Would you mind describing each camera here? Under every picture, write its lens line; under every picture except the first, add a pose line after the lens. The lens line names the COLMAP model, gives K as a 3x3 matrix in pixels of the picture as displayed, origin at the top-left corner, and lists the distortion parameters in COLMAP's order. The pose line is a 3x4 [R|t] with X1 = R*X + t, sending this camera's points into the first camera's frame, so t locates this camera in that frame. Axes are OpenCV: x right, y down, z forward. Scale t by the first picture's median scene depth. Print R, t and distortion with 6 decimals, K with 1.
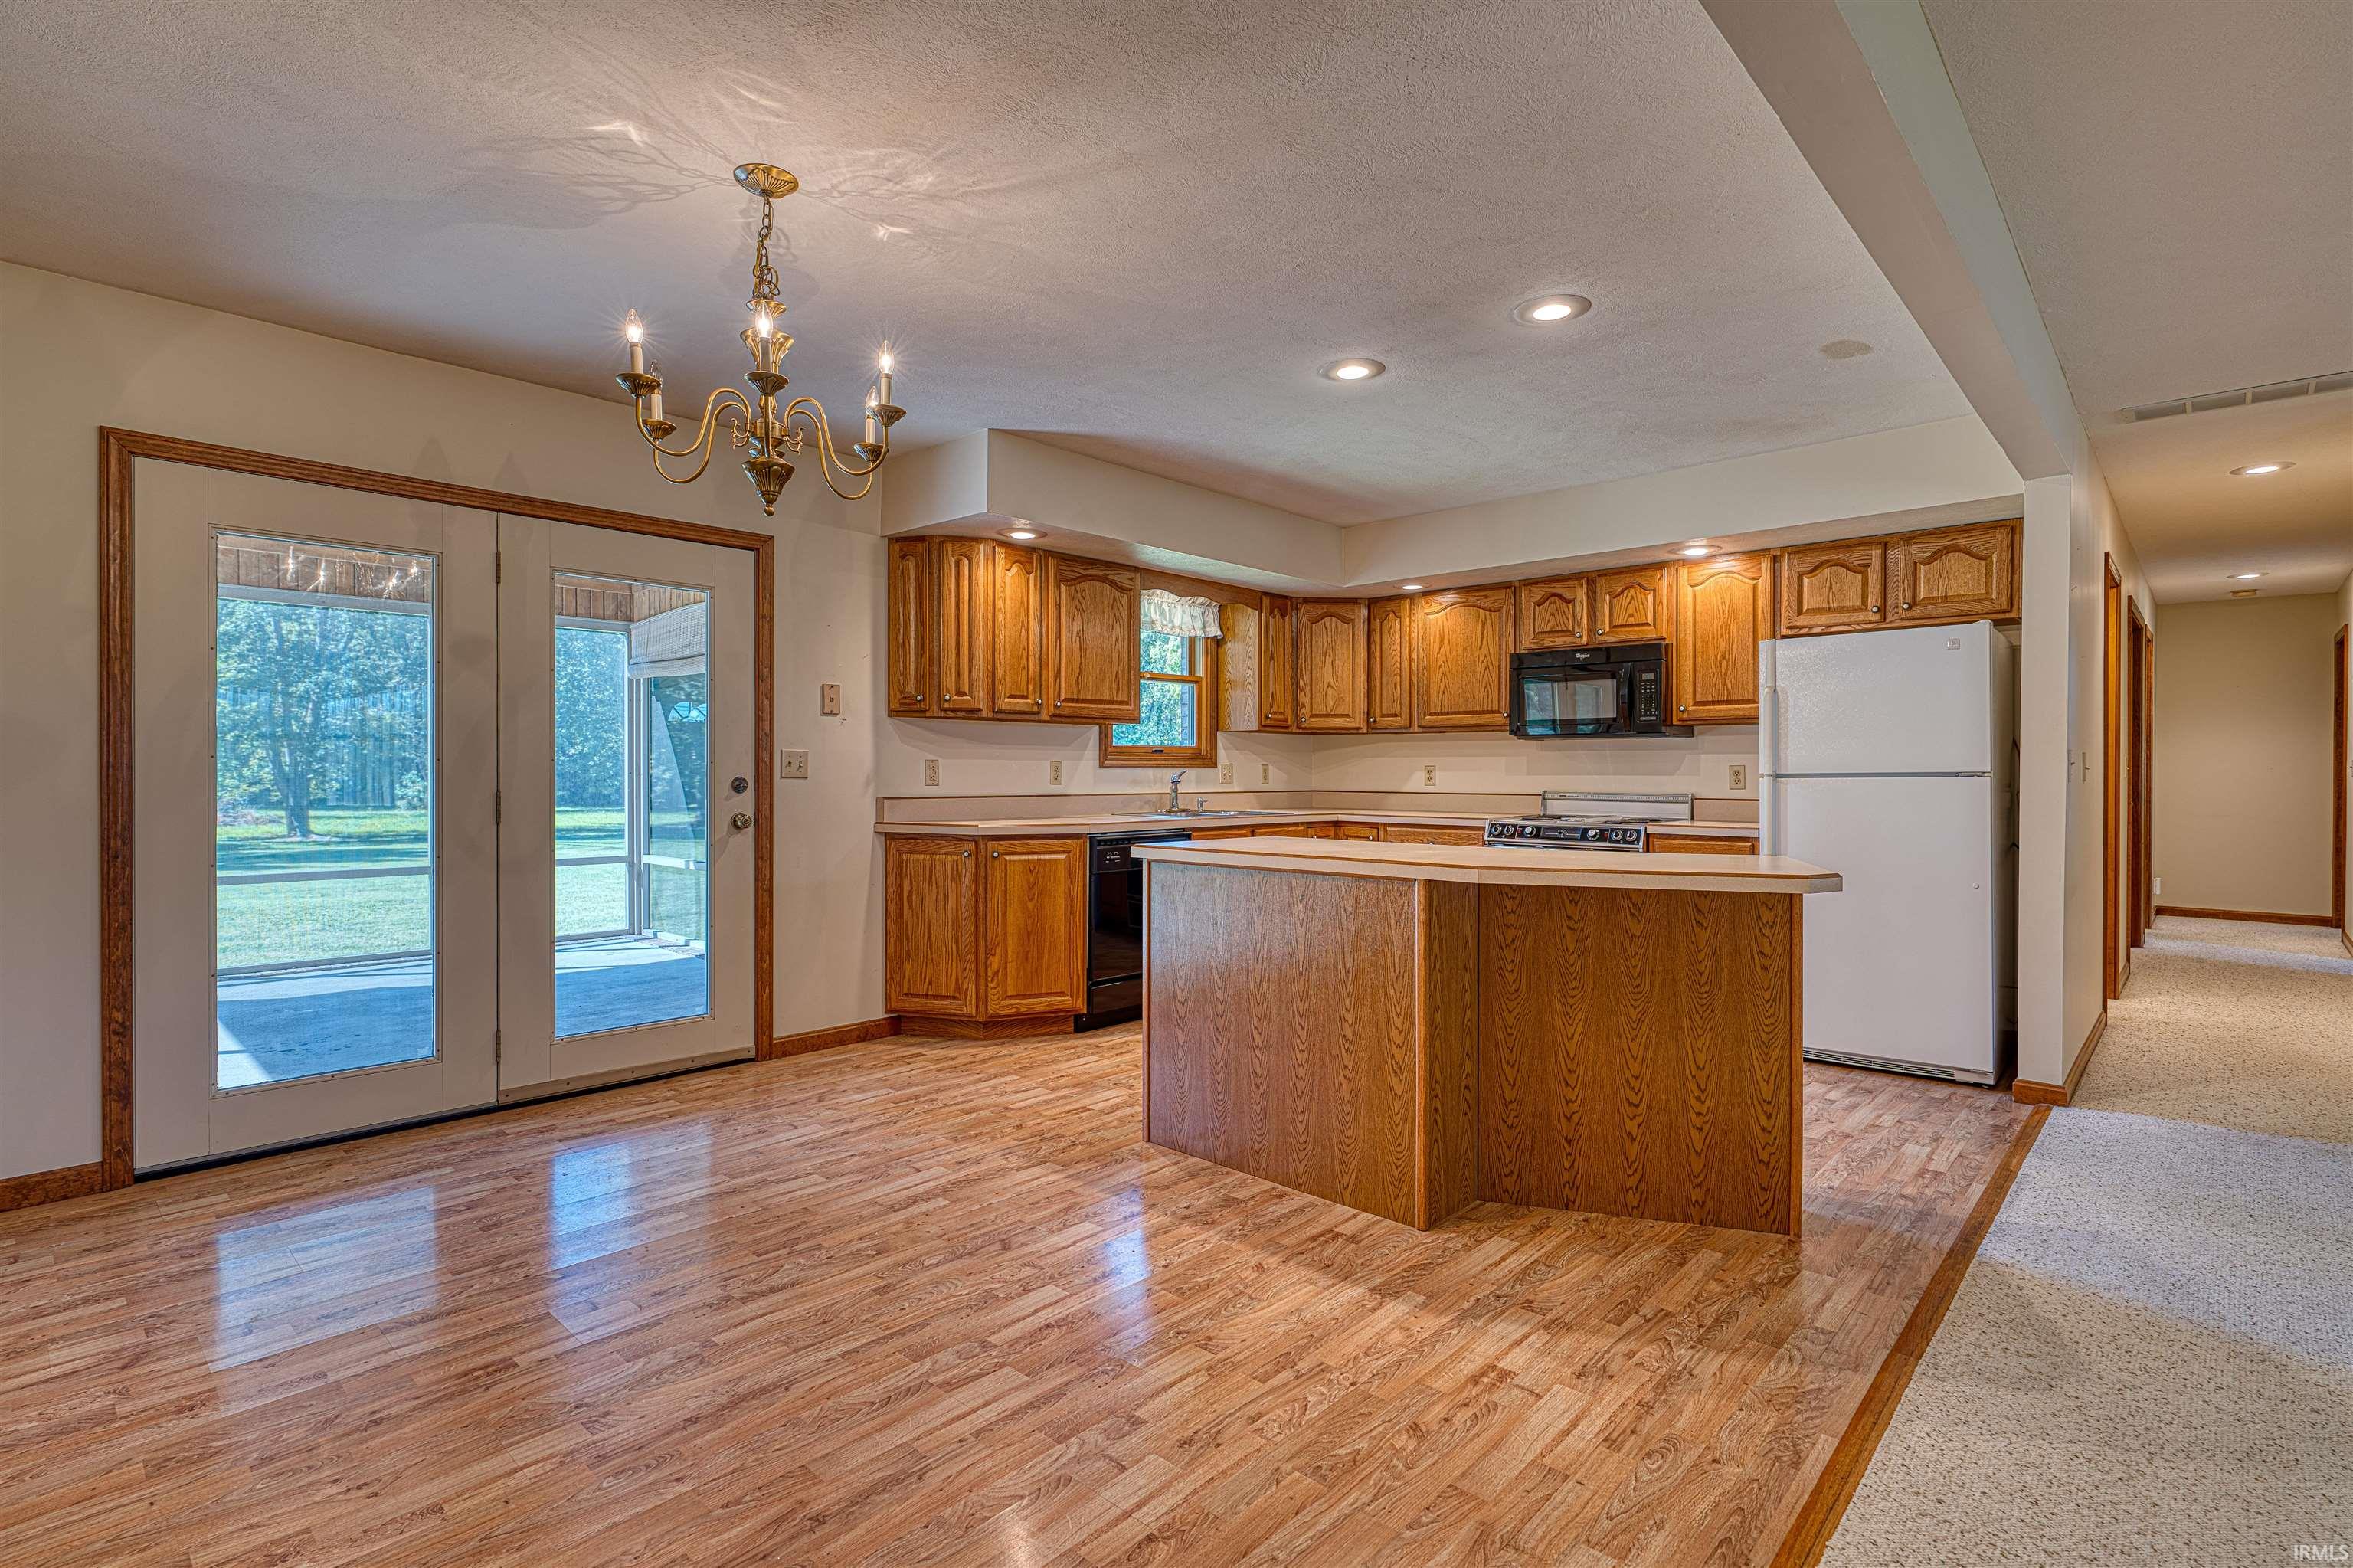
lens RADIAL K [[1125.3, 0, 1178.5], [0, 1125.3, 779.3], [0, 0, 1]] dist [-0.005856, 0.002950]
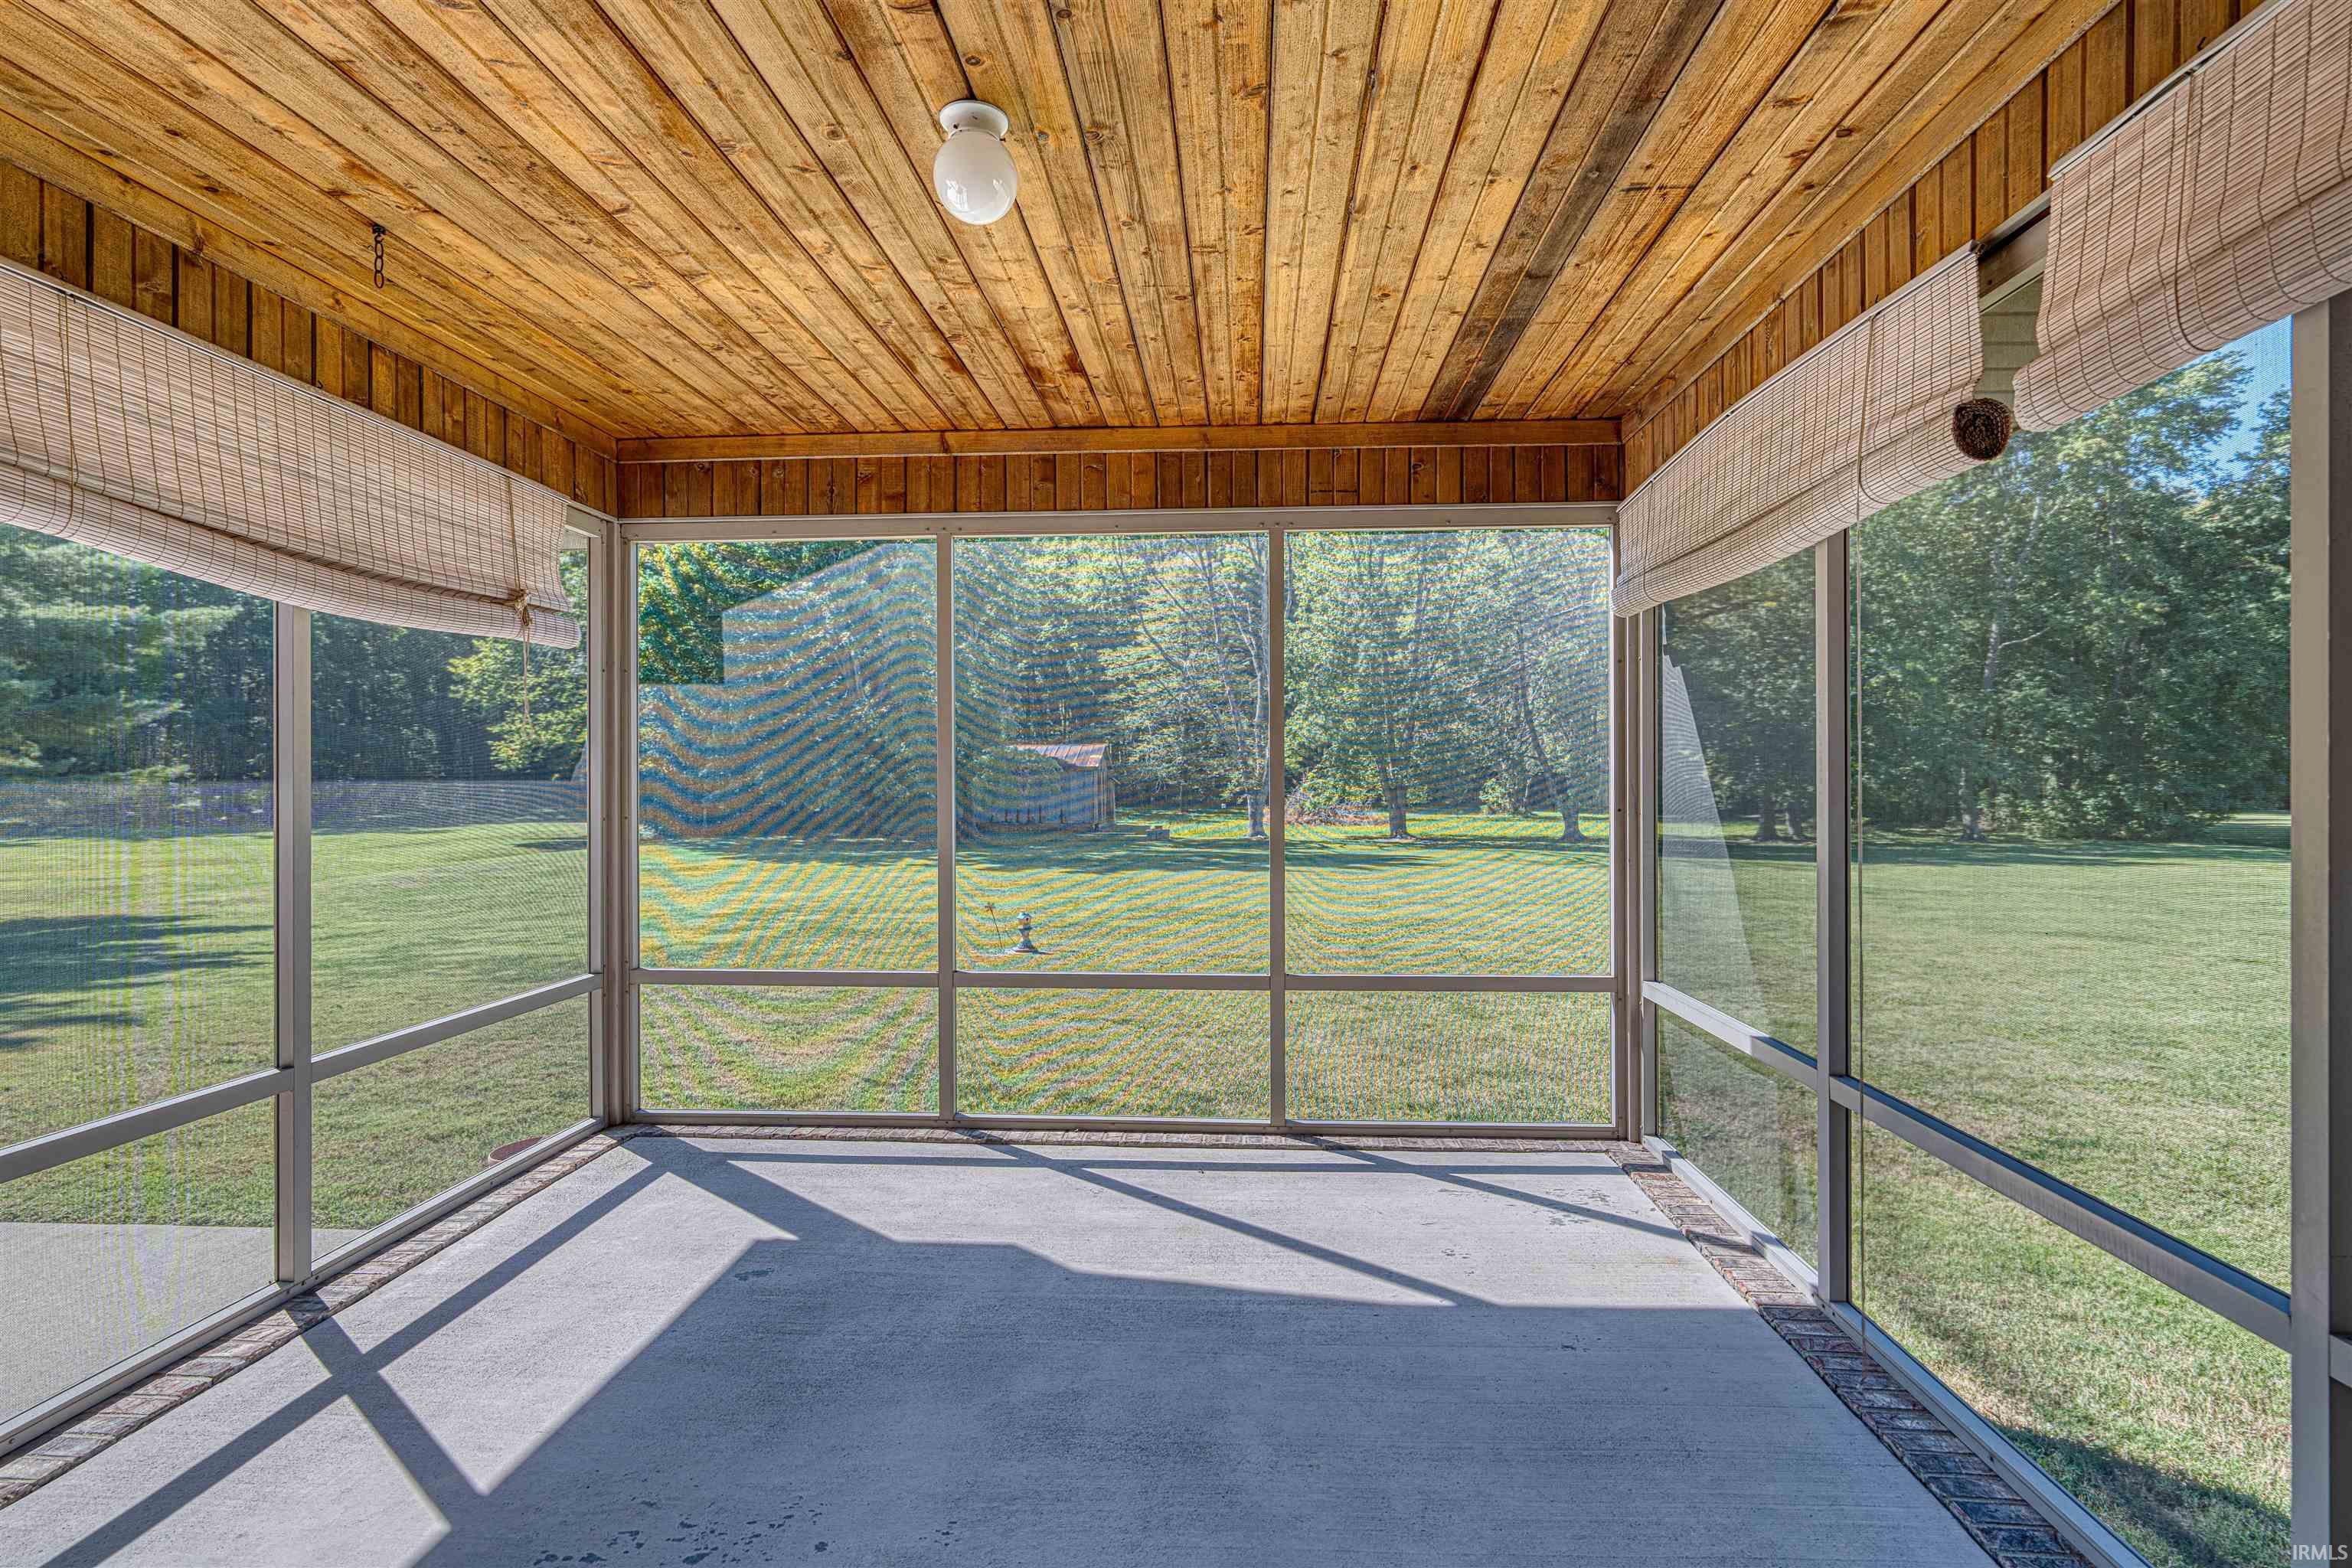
lens RADIAL K [[1124.8, 0, 1153.7], [0, 1124.8, 781.0], [0, 0, 1]] dist [-0.005856, 0.002950]
pose [[0.623409, -0.001836, -0.781894, -0.381688], [-0.001140, 0.999994, -0.003256, -0.026431], [0.781895, 0.002921, 0.623404, 0.882512]]
